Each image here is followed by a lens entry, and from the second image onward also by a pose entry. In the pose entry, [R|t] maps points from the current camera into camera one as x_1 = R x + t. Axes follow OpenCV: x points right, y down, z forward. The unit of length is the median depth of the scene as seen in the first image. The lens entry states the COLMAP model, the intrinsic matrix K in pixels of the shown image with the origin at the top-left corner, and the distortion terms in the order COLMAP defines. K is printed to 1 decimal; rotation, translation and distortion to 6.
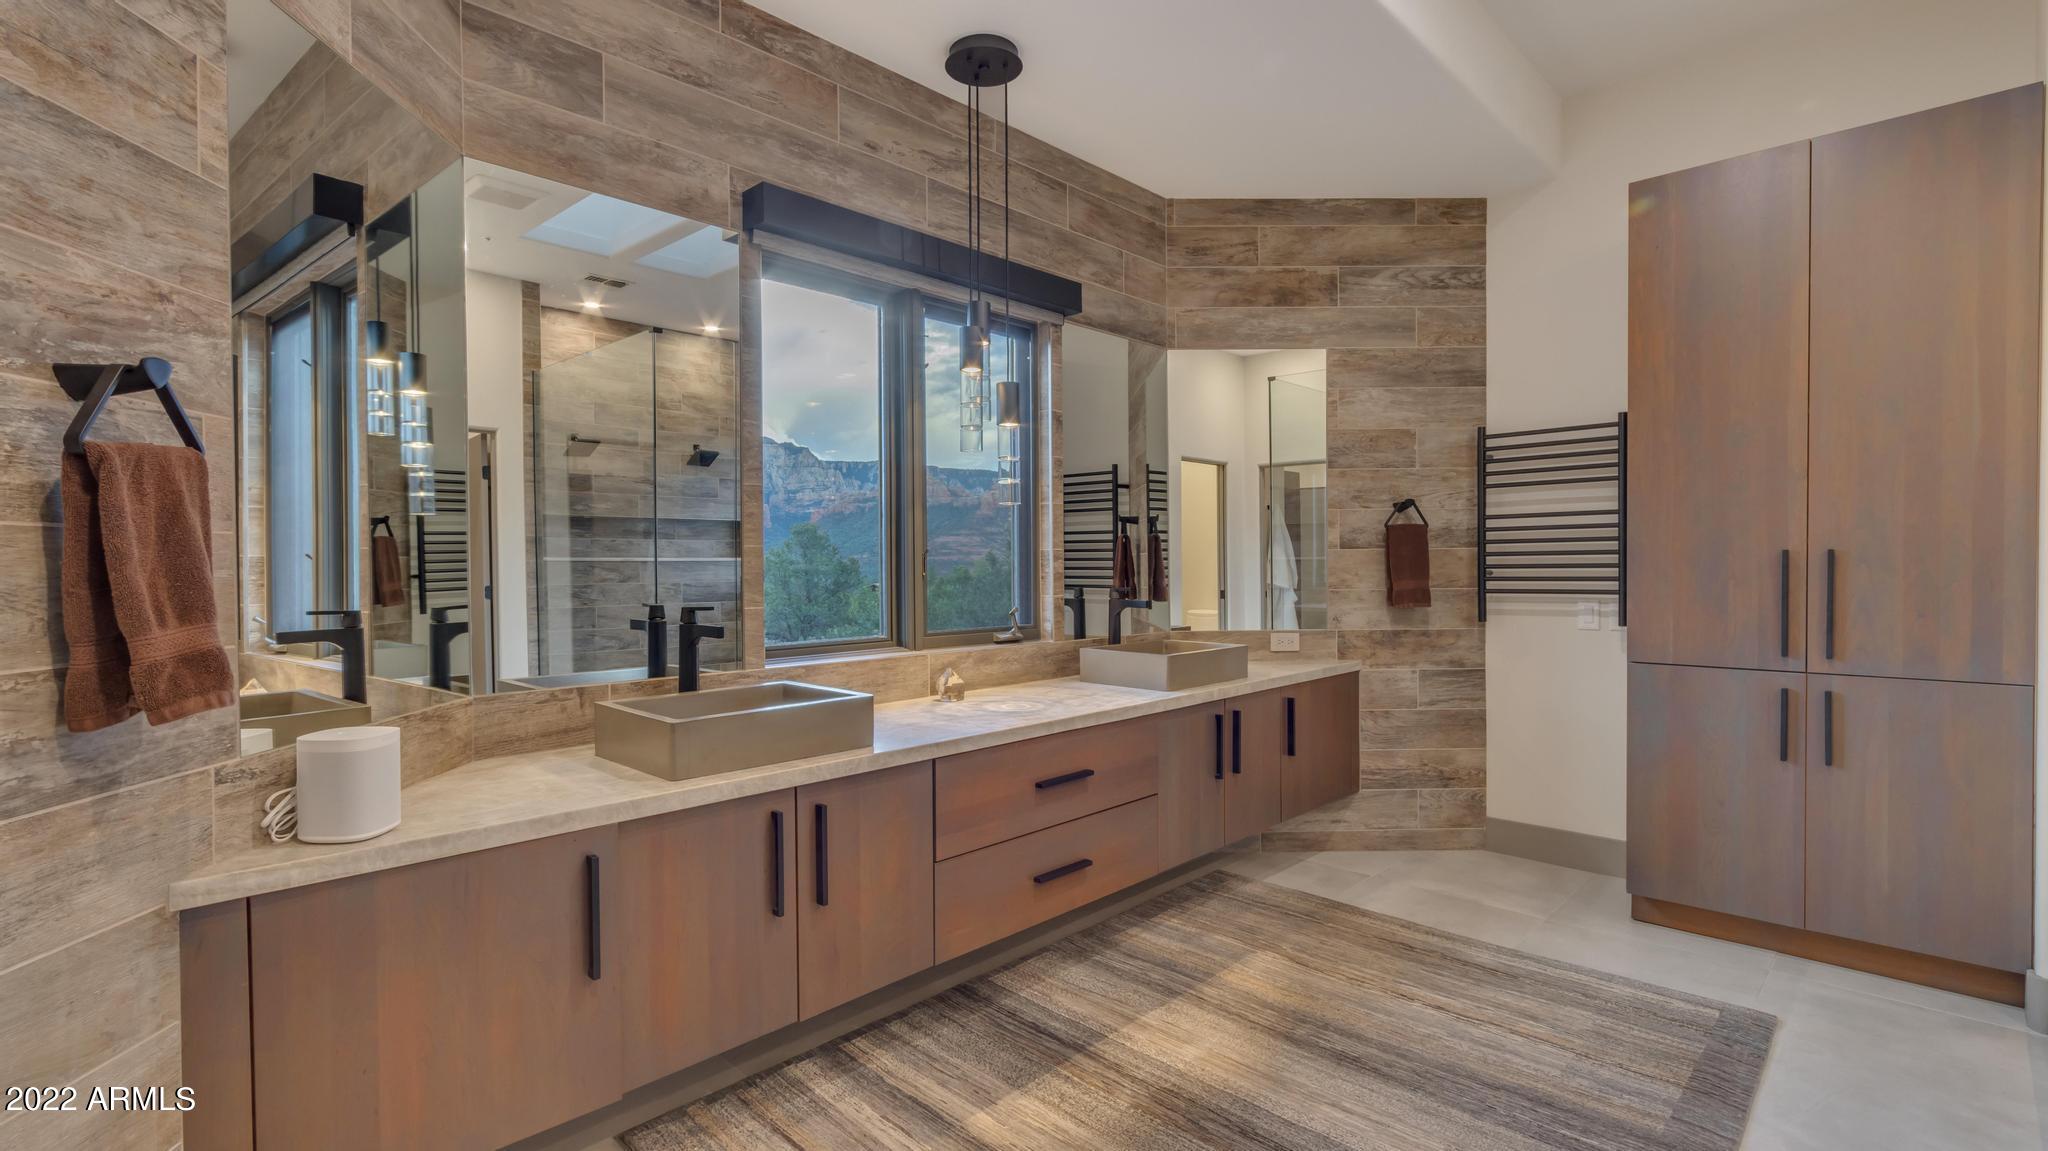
lens RADIAL K [[898.0, 0, 1053.0], [0, 898.0, 577.4], [0, 0, 1]] dist [0.001054, -0.000203]
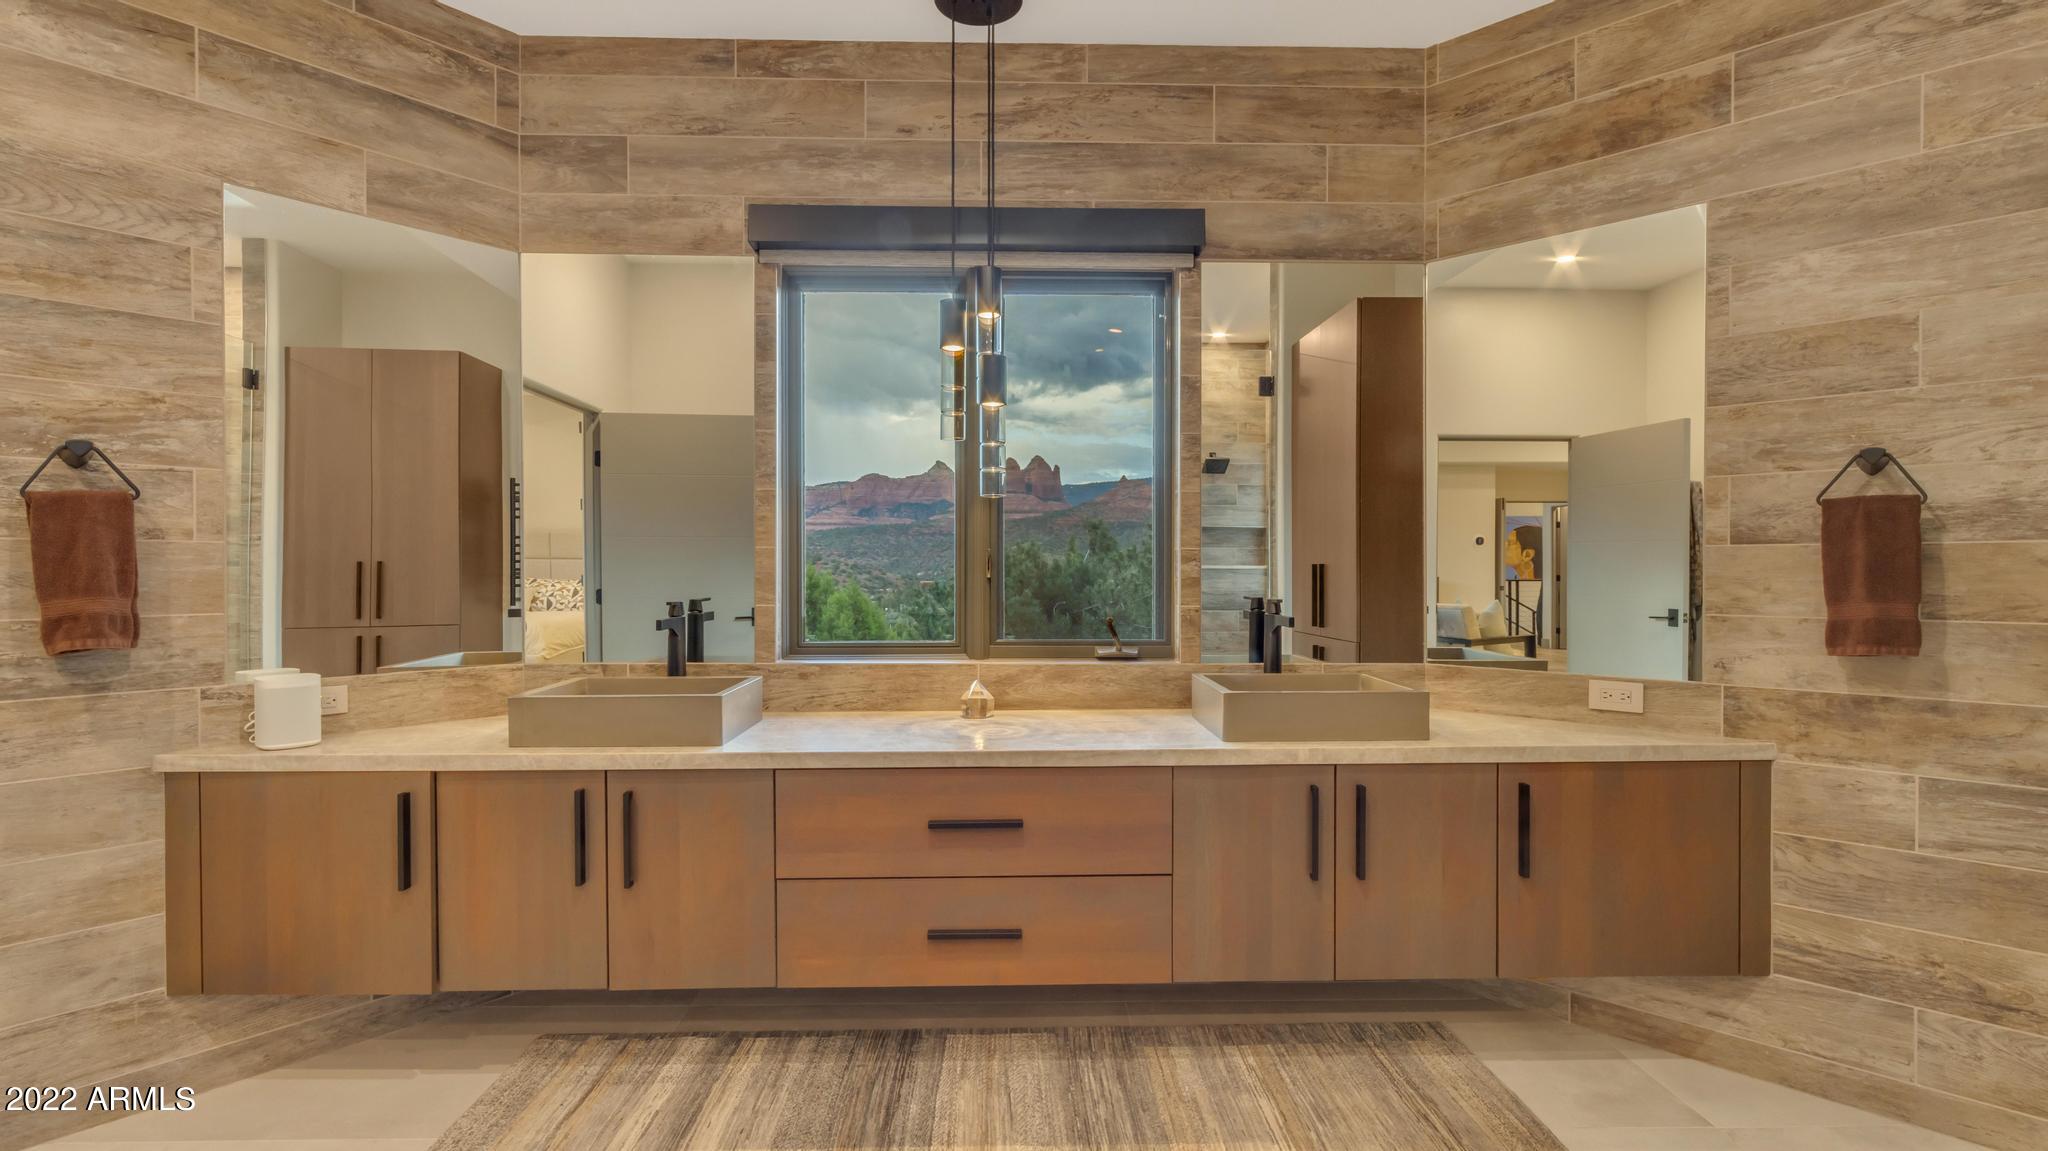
lens RADIAL K [[936.5, 0, 1074.7], [0, 936.5, 579.3], [0, 0, 1]] dist [0.001050, 0.000127]
pose [[0.723811, 0.015895, -0.689815, 0.631385], [-0.016454, 0.999848, 0.005774, -0.008681], [0.689802, 0.007171, 0.723962, 0.405374]]
